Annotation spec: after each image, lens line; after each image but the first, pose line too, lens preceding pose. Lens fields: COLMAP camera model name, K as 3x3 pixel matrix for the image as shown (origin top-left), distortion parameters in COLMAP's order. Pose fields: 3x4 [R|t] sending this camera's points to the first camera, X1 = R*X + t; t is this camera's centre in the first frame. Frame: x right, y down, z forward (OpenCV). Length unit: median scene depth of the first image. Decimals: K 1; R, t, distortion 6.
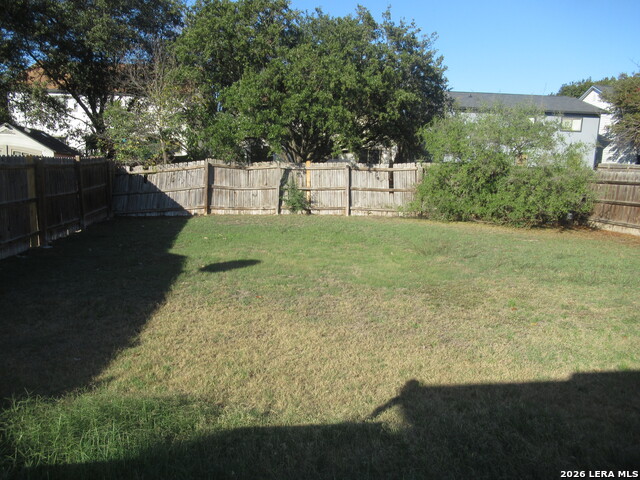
lens RADIAL K [[474.9, 0, 323.6], [0, 474.9, 238.6], [0, 0, 1]] dist [-0.011675, 0.009567]
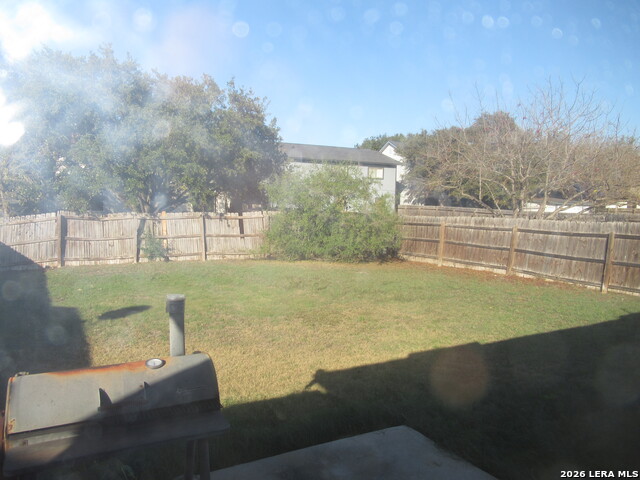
lens RADIAL K [[474.9, 0, 320.1], [0, 474.9, 242.3], [0, 0, 1]] dist [-0.011675, 0.009567]
pose [[0.934013, -0.039963, 0.354996, -0.088552], [0.066505, 0.995803, -0.062880, -0.003075], [-0.350993, 0.082339, 0.932751, -0.119758]]
